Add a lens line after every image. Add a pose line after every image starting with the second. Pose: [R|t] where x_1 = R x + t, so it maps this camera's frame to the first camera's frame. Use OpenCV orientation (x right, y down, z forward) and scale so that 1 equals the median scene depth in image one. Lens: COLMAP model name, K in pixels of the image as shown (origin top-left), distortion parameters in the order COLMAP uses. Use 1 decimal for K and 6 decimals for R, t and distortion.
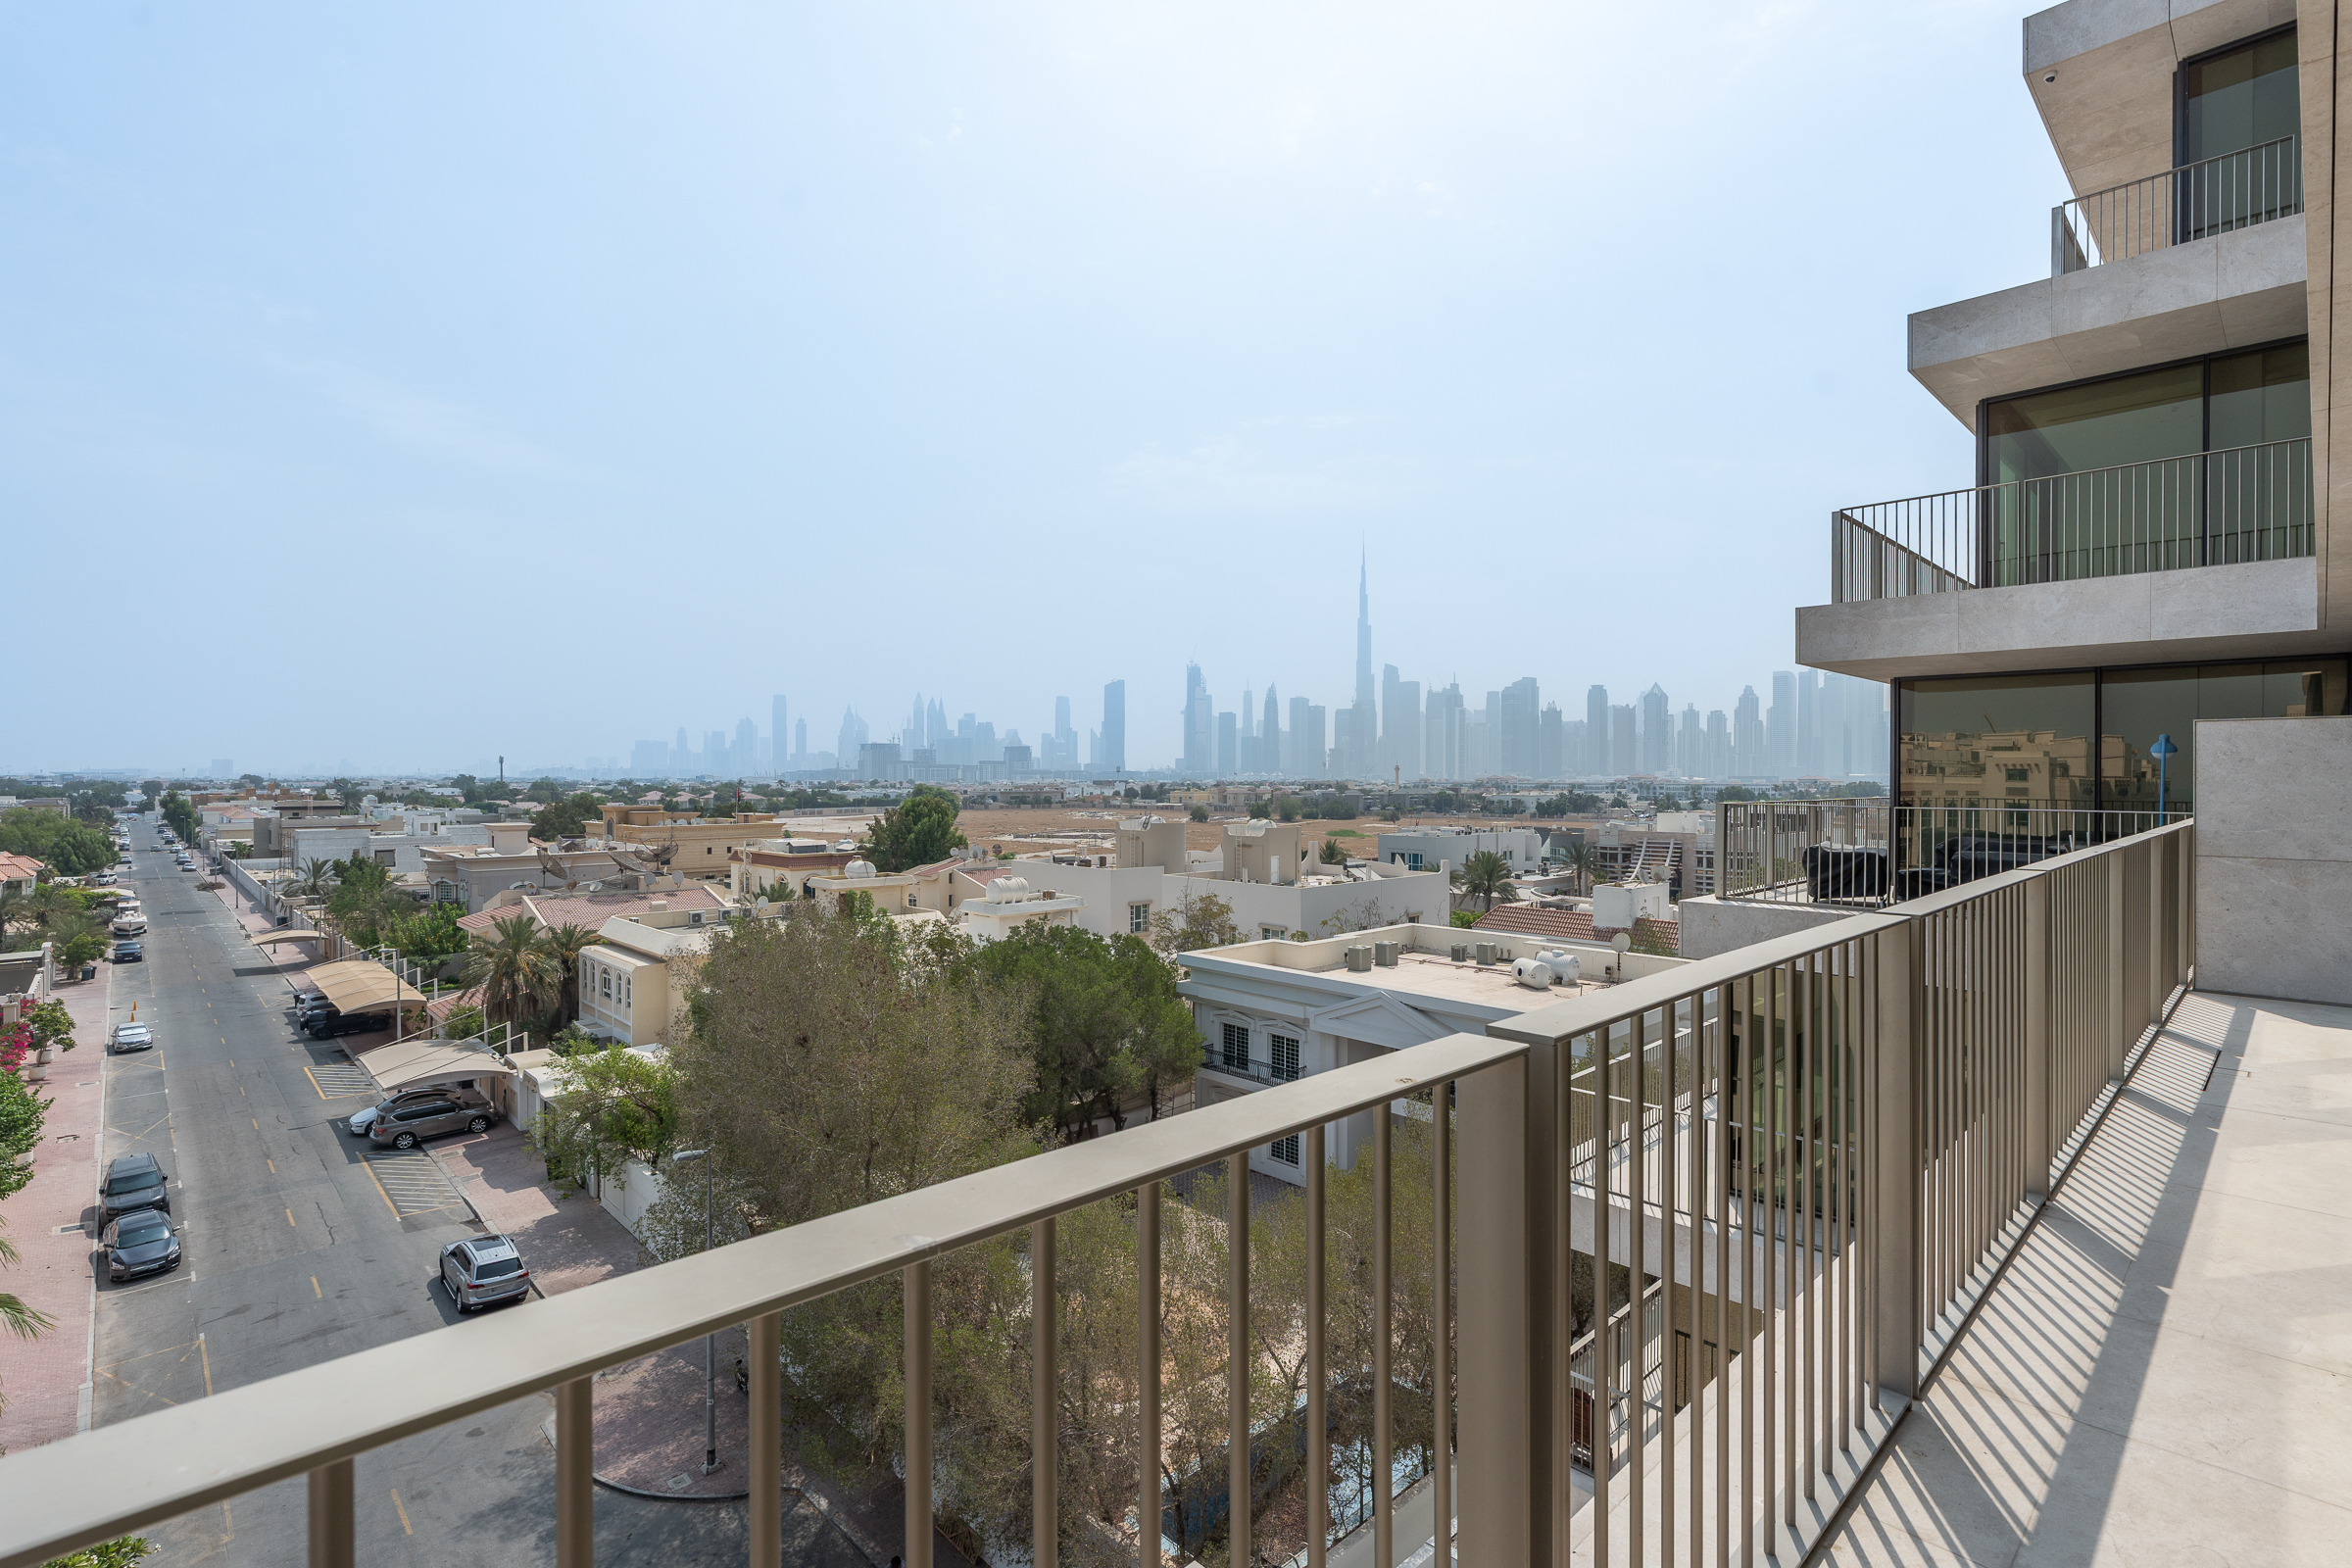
lens RADIAL K [[1089.6, 0, 1171.9], [0, 1089.6, 812.4], [0, 0, 1]] dist [-0.004154, 0.002758]
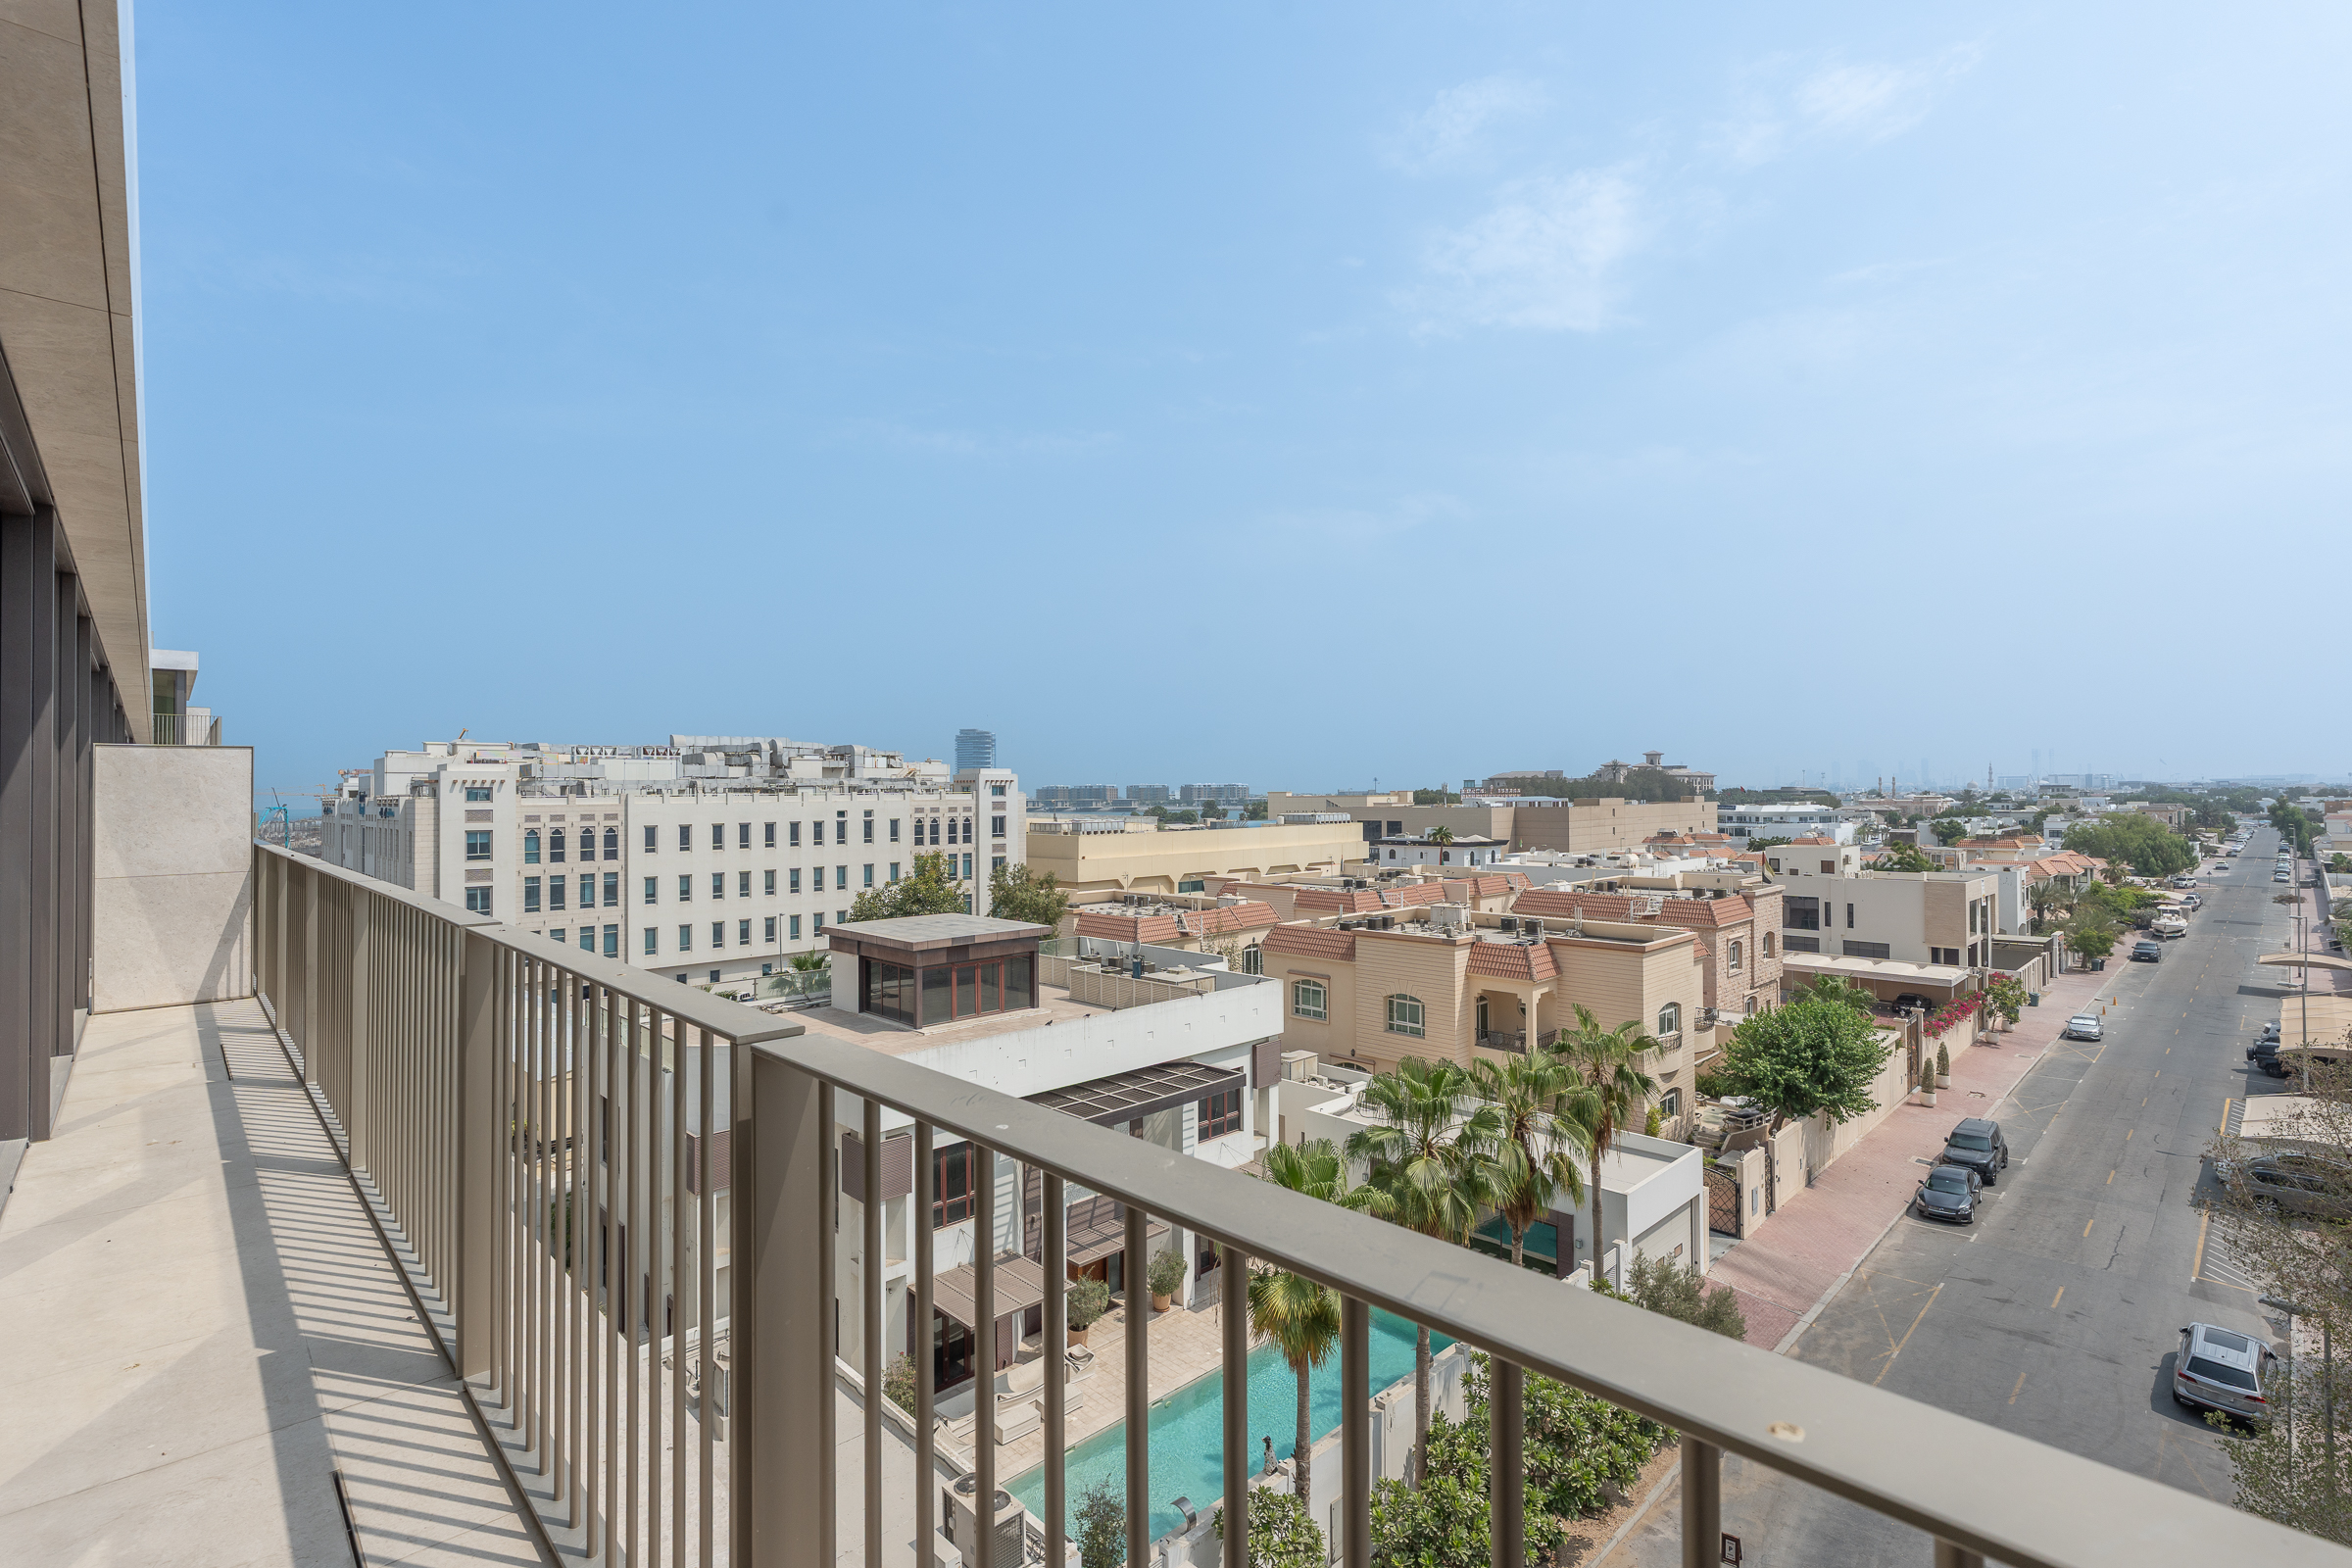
lens RADIAL K [[1089.6, 0, 1205.2], [0, 1089.6, 792.0], [0, 0, 1]] dist [-0.004154, 0.002758]
pose [[-0.008127, -0.007771, -0.999937, 0.204739], [-0.015972, 0.999843, -0.007641, -0.006919], [0.999839, 0.015909, -0.008250, 0.200205]]
